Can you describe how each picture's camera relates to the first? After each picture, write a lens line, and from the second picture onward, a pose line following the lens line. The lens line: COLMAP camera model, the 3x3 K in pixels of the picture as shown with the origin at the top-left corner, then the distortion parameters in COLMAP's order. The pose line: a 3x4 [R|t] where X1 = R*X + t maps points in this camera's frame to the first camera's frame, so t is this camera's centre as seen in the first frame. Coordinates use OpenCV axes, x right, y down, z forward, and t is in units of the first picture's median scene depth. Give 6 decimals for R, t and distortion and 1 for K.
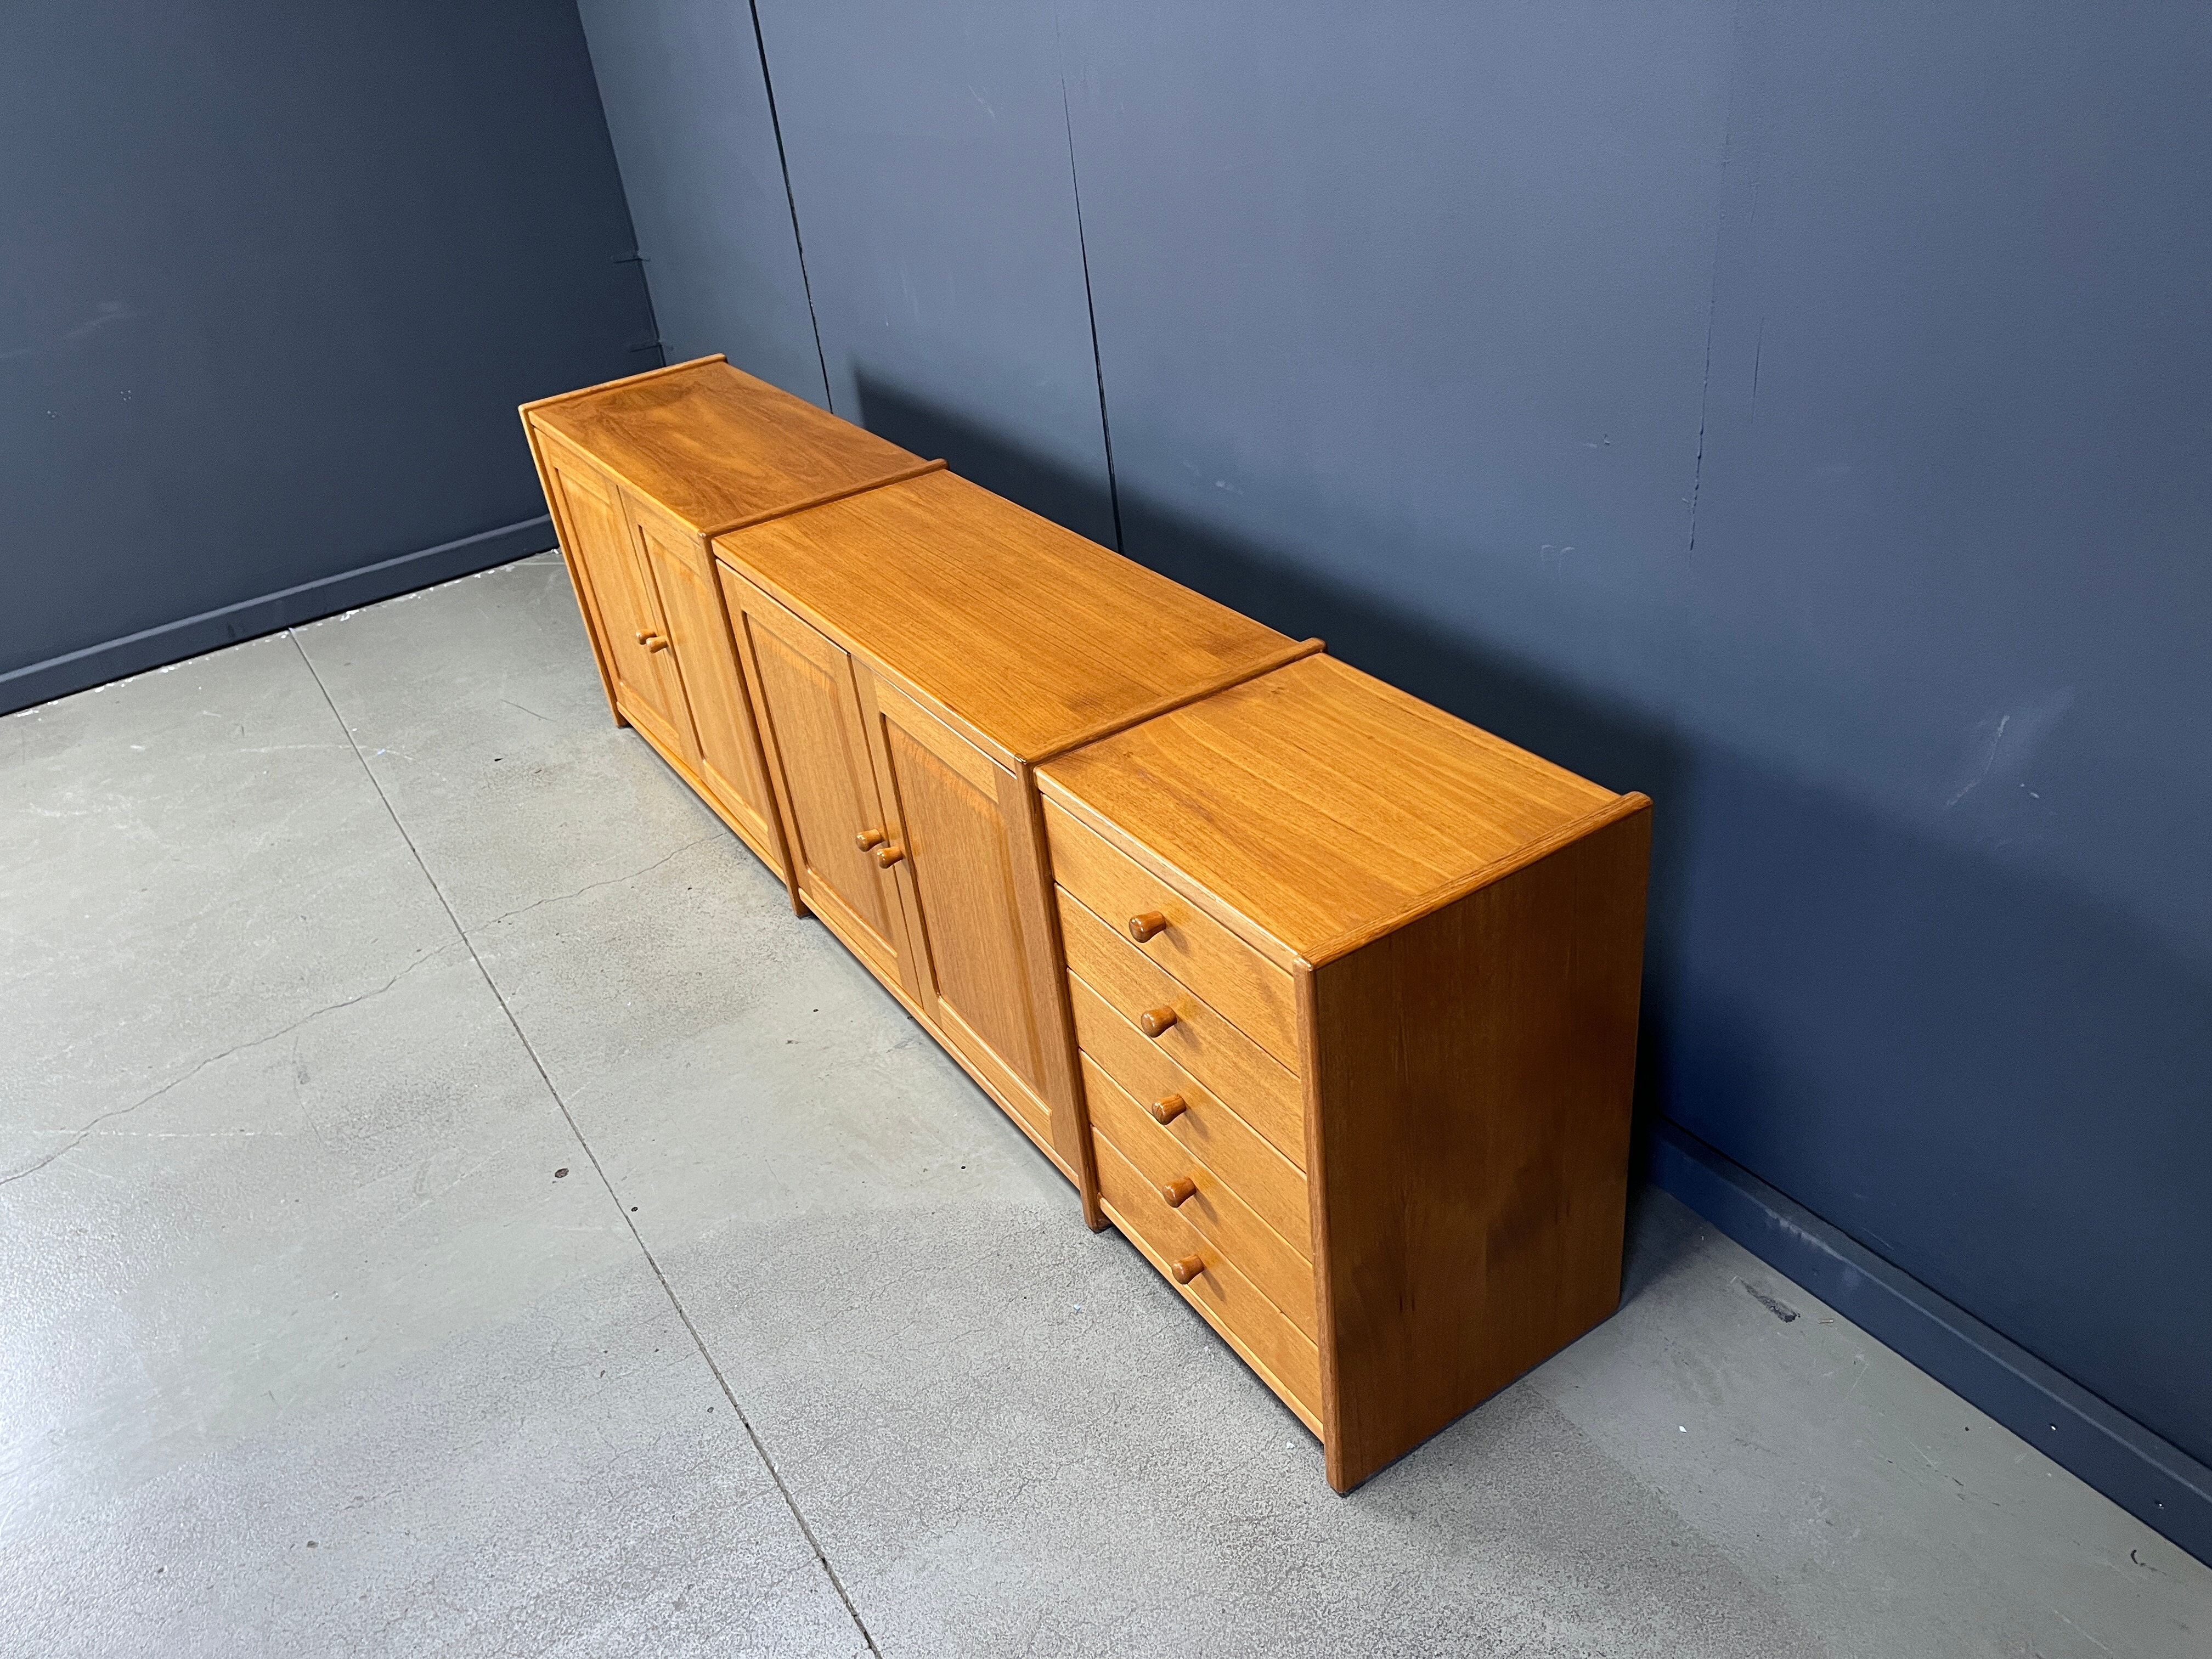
lens RADIAL K [[1673.0, 0, 1126.2], [0, 1673.0, 837.5], [0, 0, 1]] dist [0.059670, -0.081625]
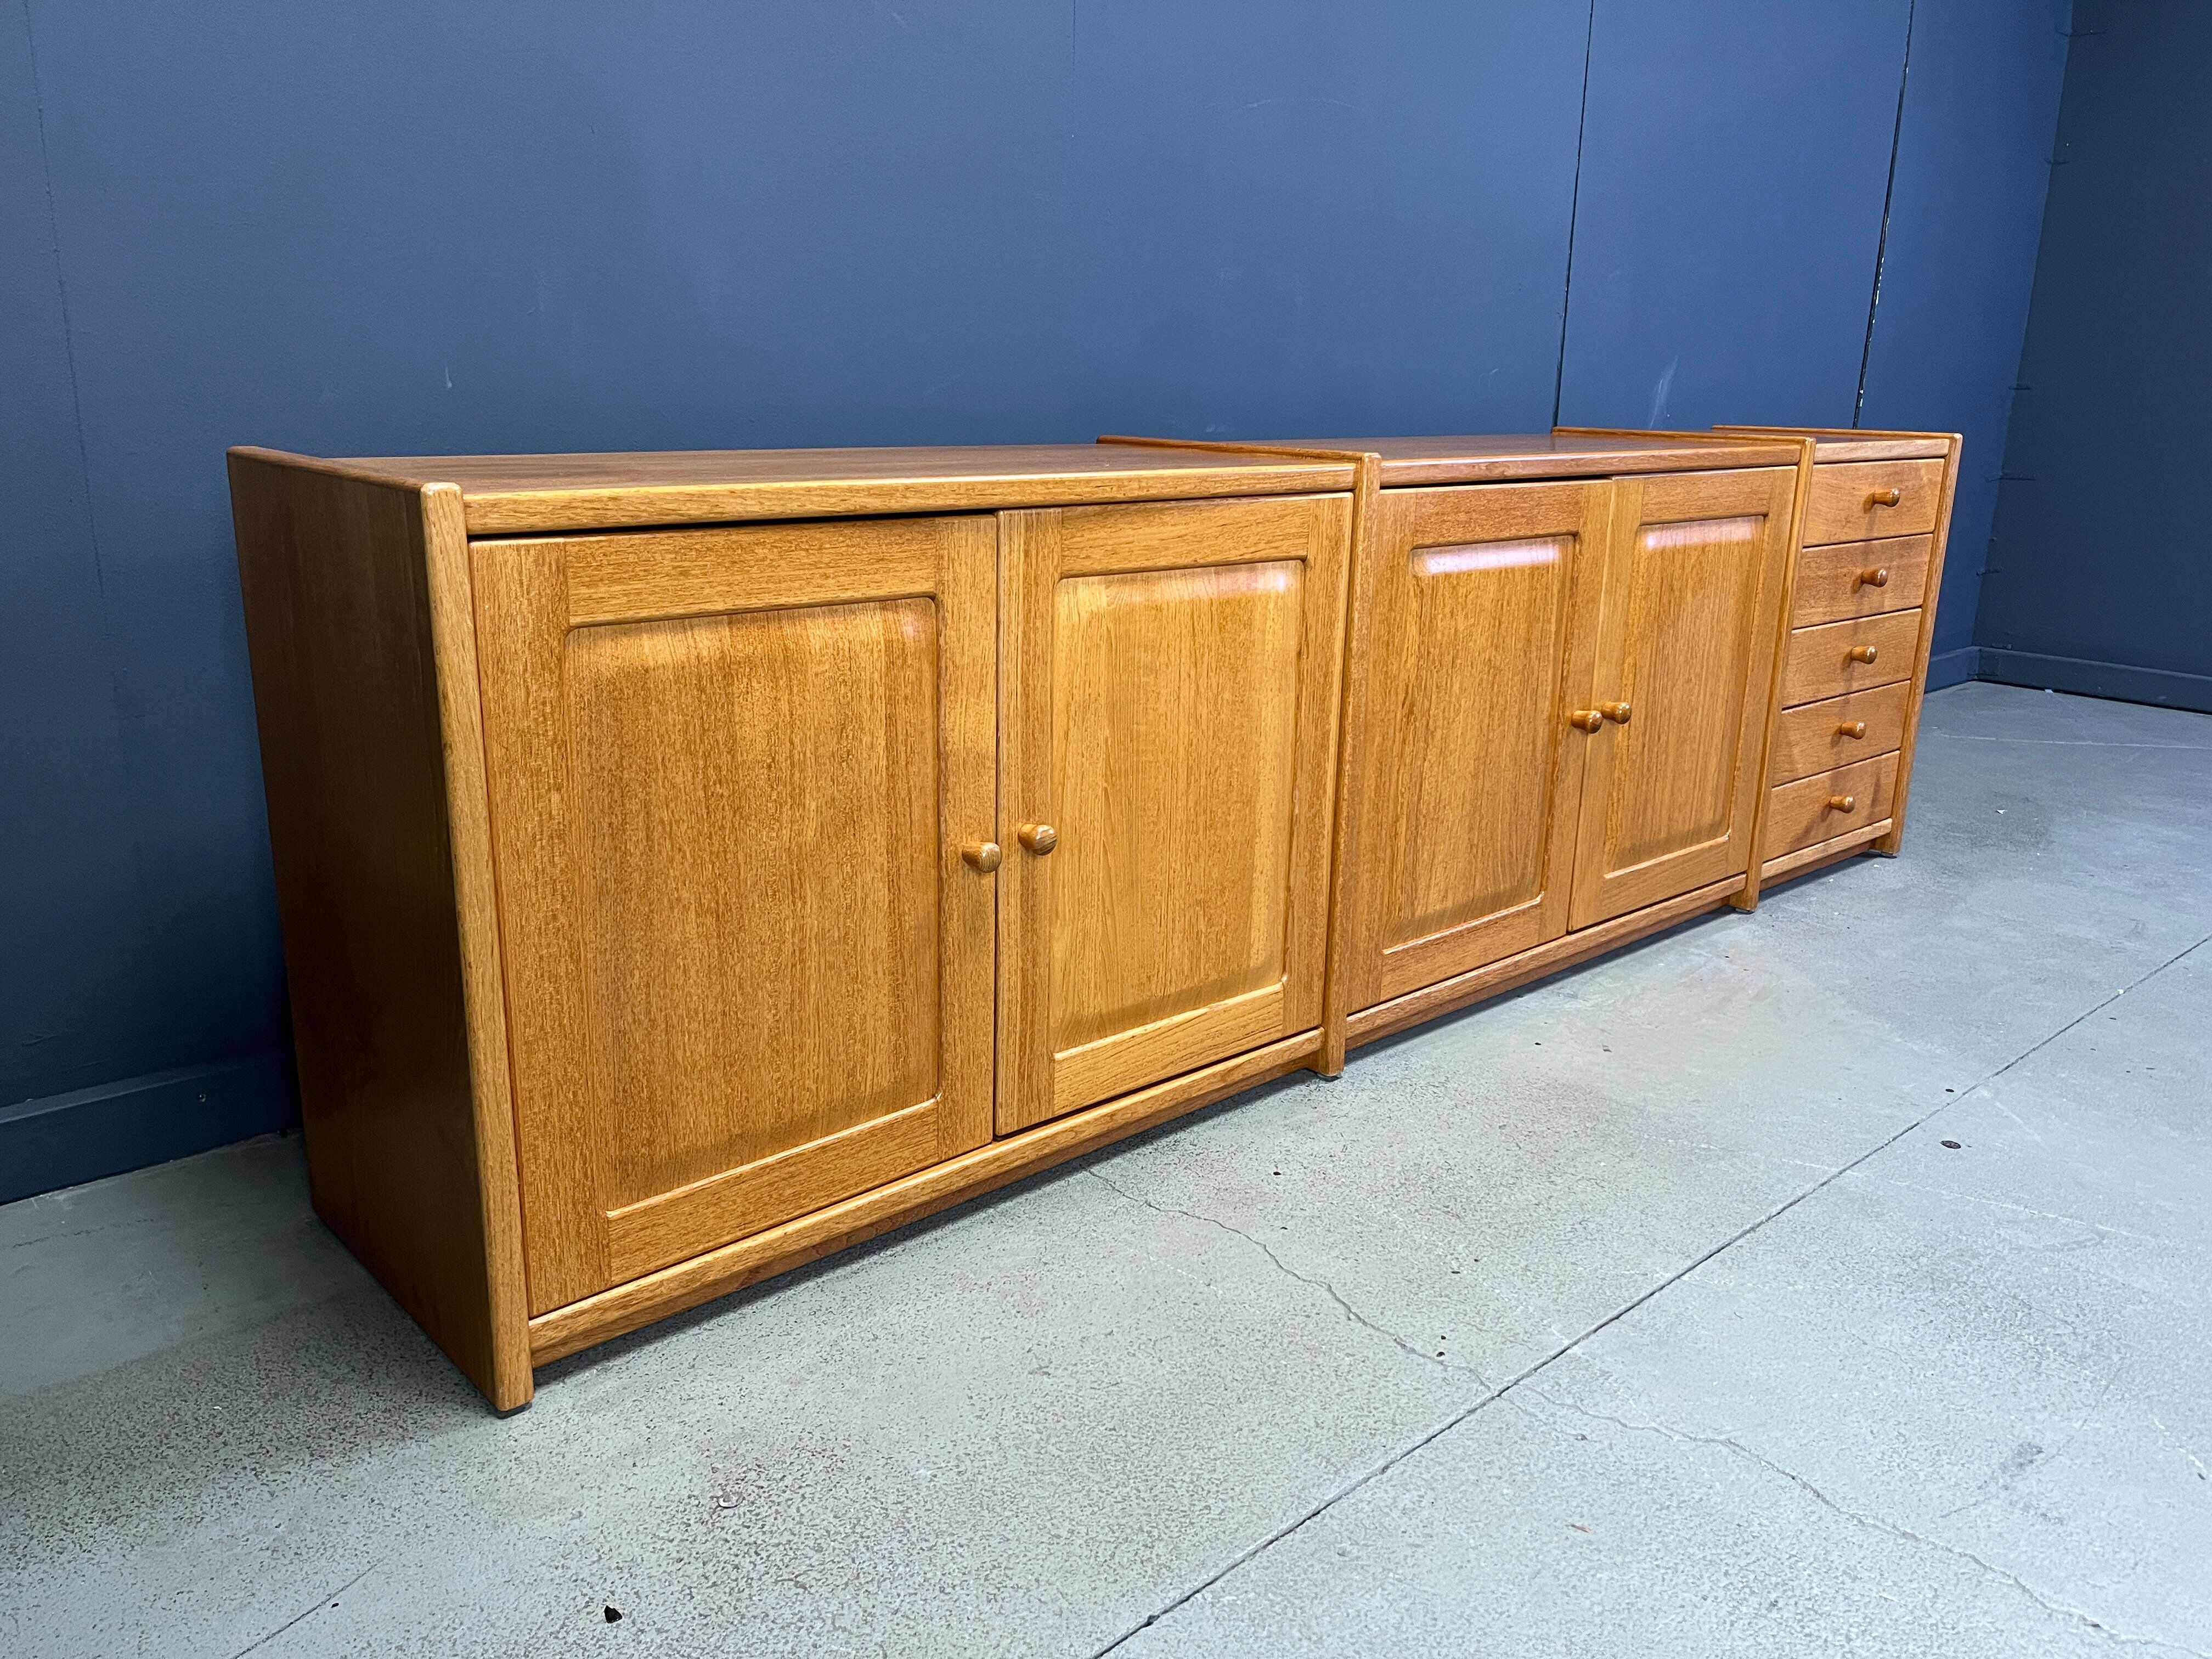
lens RADIAL K [[1673.0, 0, 1118.1], [0, 1673.0, 837.1], [0, 0, 1]] dist [0.059670, -0.081625]
pose [[-0.159741, -0.166348, 0.973042, -1.179284], [0.514566, 0.827163, 0.225883, -0.329315], [-0.842440, 0.536778, -0.046534, 1.523714]]
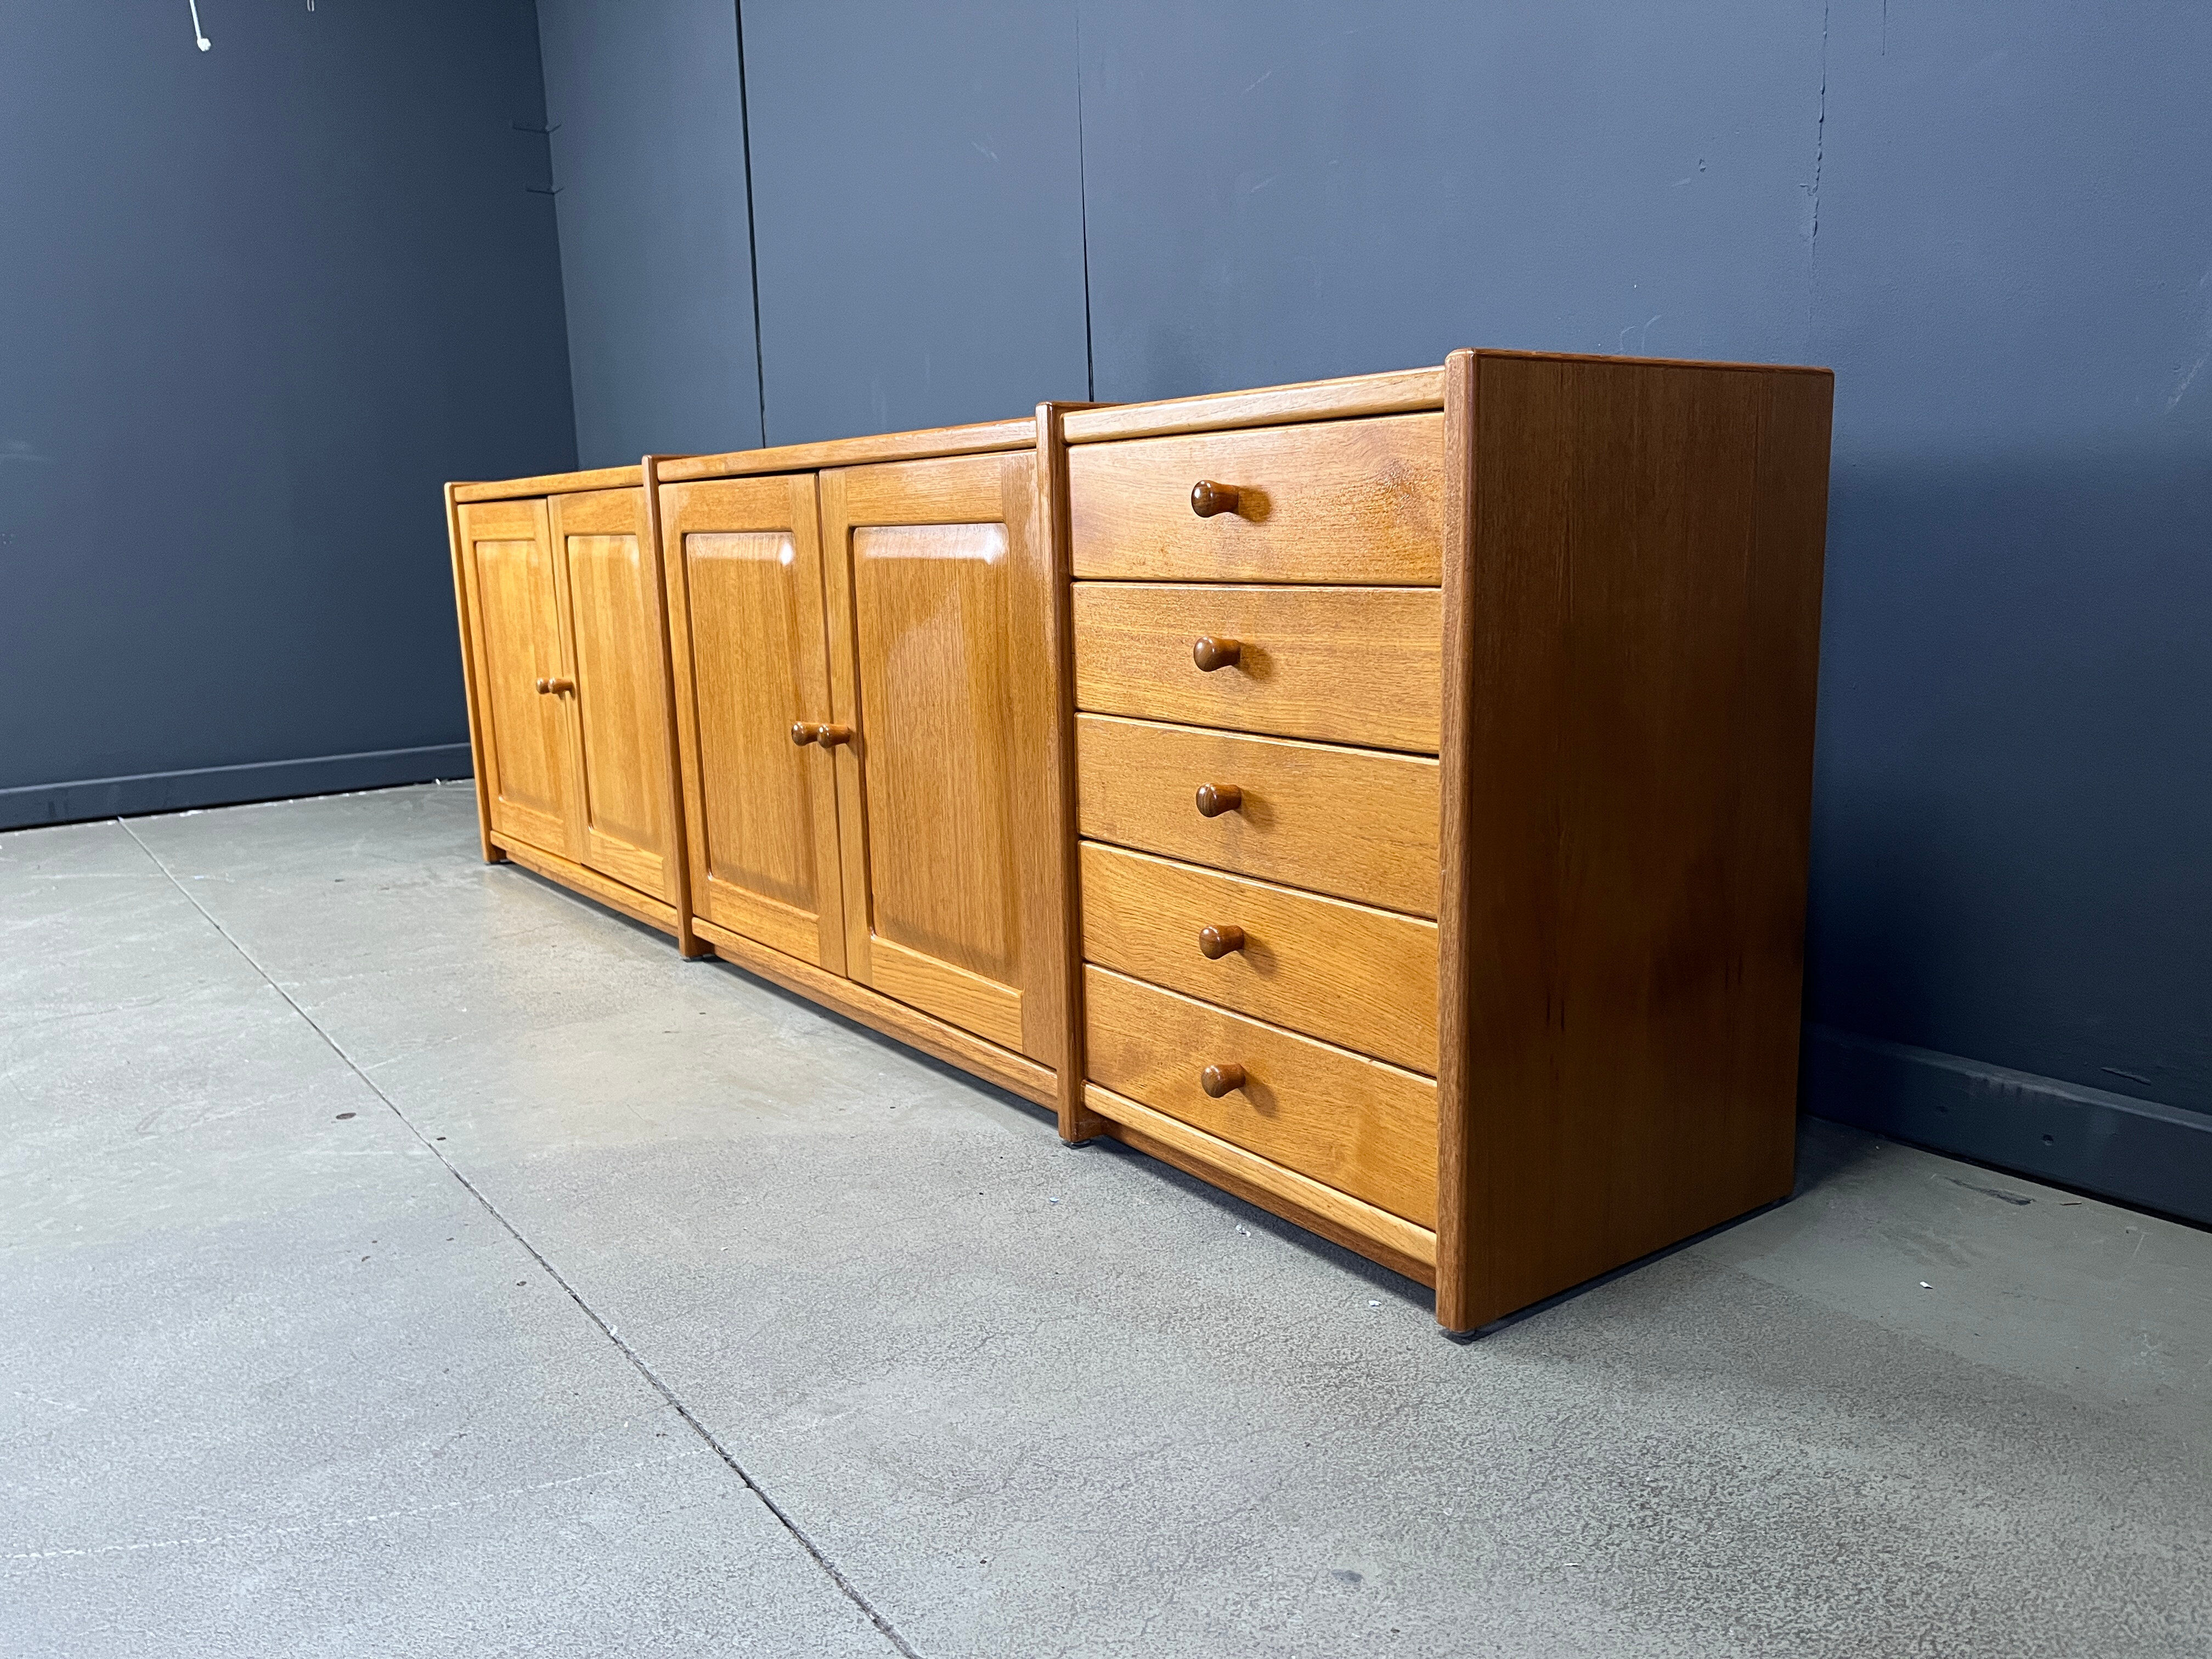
lens RADIAL K [[1673.0, 0, 1114.1], [0, 1673.0, 834.8], [0, 0, 1]] dist [0.059670, -0.081625]
pose [[0.995644, 0.066703, 0.065140, -0.063211], [-0.038504, 0.930490, -0.364289, 0.409732], [-0.084912, 0.360194, 0.929005, 0.275816]]
